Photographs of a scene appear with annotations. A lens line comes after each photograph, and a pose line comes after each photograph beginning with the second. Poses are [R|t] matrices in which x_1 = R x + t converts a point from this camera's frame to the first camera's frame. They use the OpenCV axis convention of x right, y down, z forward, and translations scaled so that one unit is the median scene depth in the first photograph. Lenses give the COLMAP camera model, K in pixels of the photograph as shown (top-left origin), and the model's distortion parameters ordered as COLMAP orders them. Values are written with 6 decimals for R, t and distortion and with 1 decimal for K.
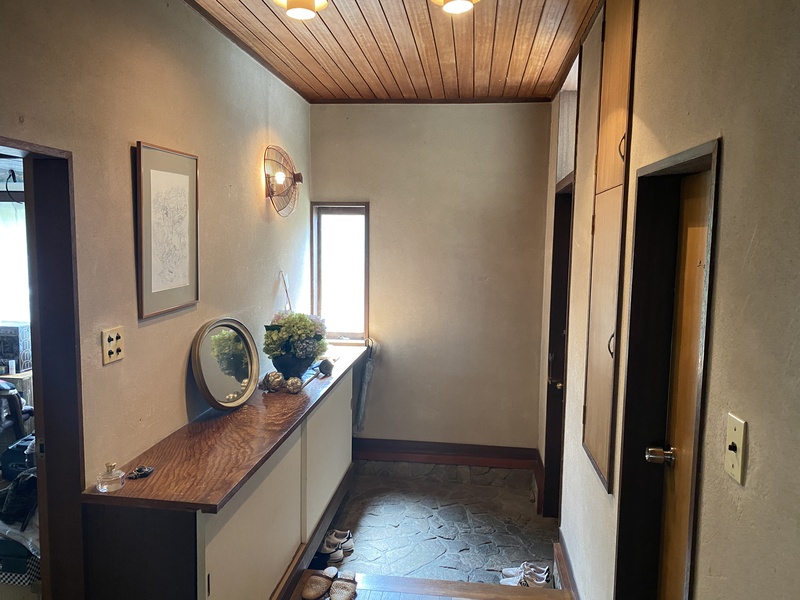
lens RADIAL K [[602.0, 0, 401.6], [0, 602.0, 293.5], [0, 0, 1]] dist [0.002855, -0.001335]
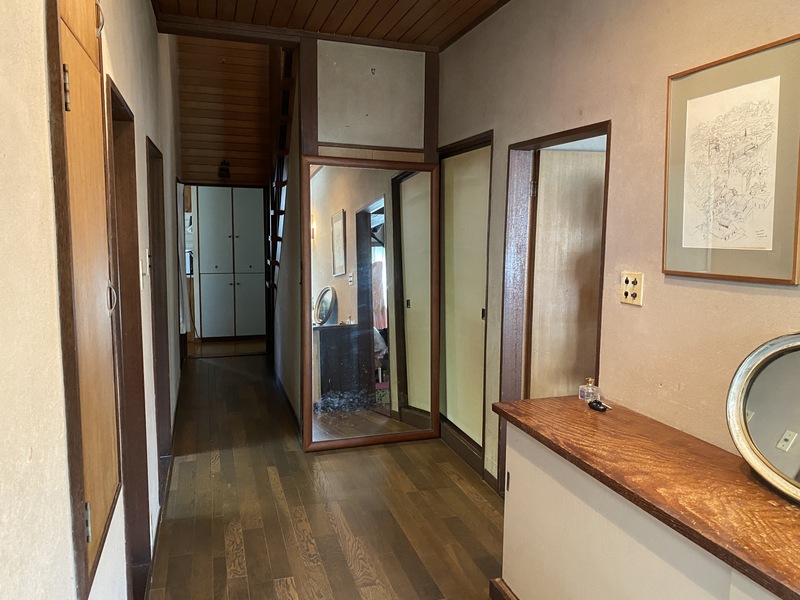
lens RADIAL K [[602.0, 0, 401.6], [0, 602.0, 293.5], [0, 0, 1]] dist [0.002855, -0.001335]
pose [[-0.906240, 0.021317, -0.422226, 0.316377], [-0.067085, 0.978823, 0.193405, -0.078554], [0.417407, 0.203596, -0.885618, 1.666796]]
